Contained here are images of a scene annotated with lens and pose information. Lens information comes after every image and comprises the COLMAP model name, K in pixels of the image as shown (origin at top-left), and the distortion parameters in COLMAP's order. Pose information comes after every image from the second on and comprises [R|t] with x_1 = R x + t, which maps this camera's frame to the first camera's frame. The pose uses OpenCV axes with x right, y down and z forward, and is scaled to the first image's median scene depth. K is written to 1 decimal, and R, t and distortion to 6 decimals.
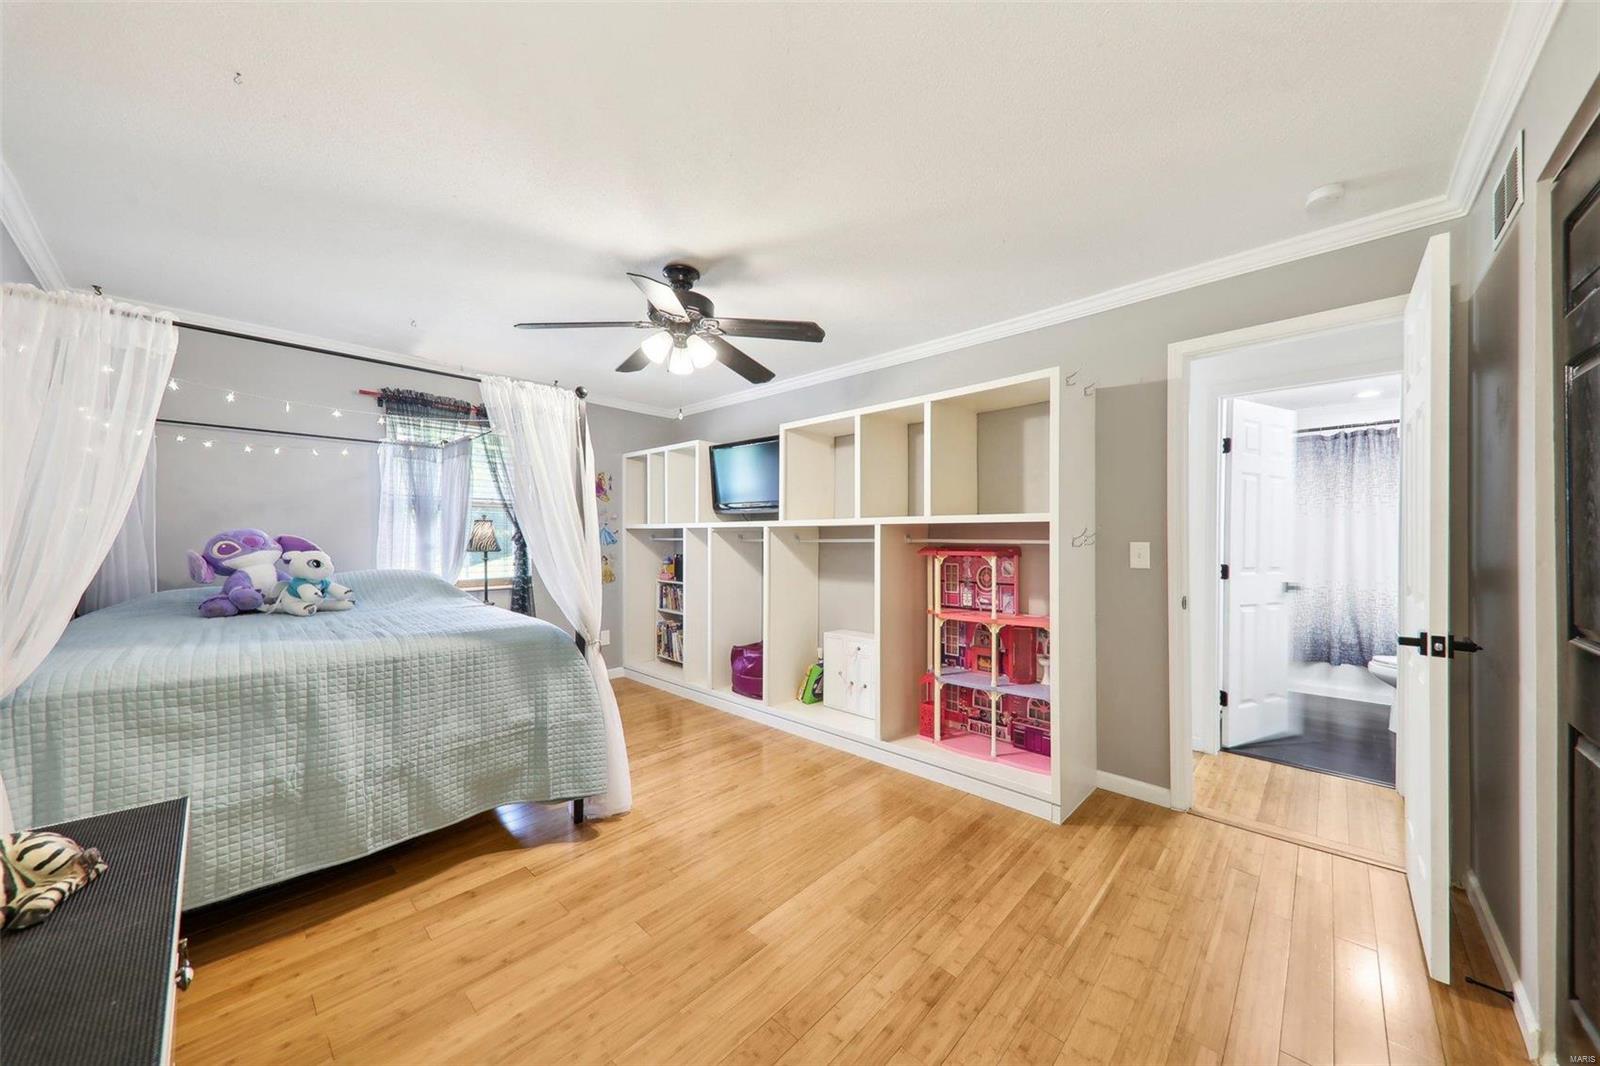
lens RADIAL K [[559.5, 0, 805.9], [0, 559.5, 534.8], [0, 0, 1]] dist [0.006182, -0.001791]
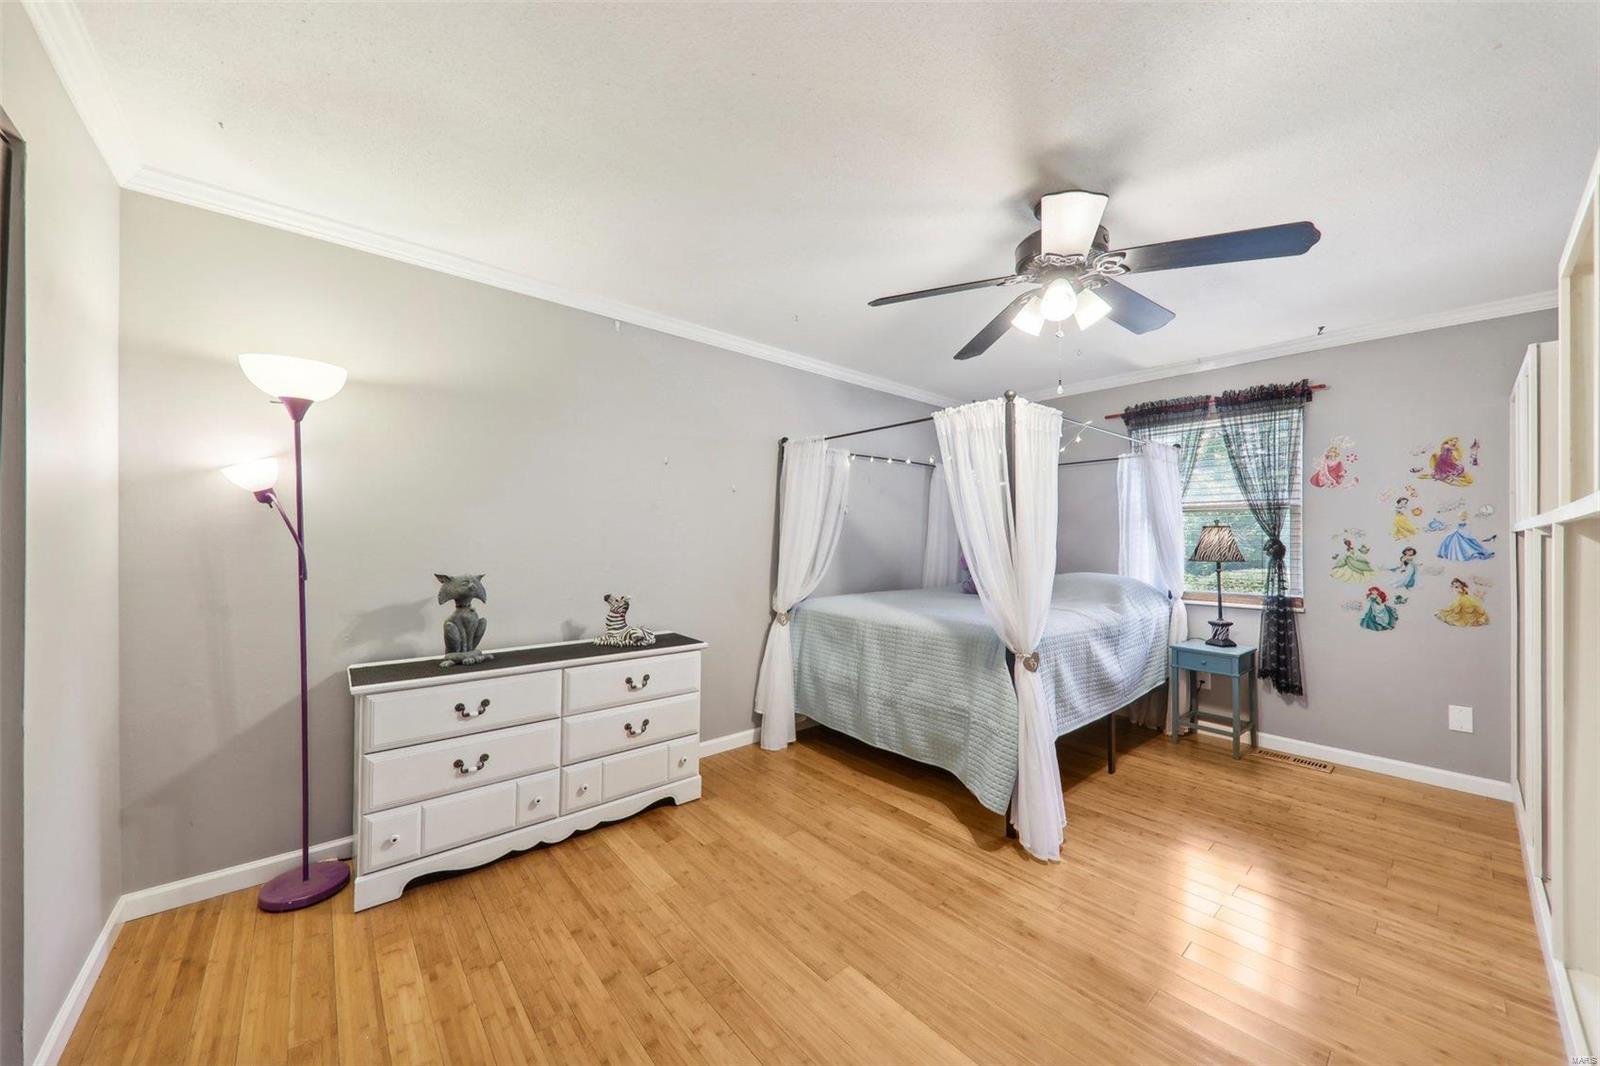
lens RADIAL K [[559.5, 0, 798.5], [0, 559.5, 538.8], [0, 0, 1]] dist [0.006182, -0.001791]
pose [[-0.120830, -0.005803, -0.992656, 0.890533], [-0.003248, 0.999980, -0.005451, 0.002510], [0.992668, 0.002565, -0.120846, 1.097793]]
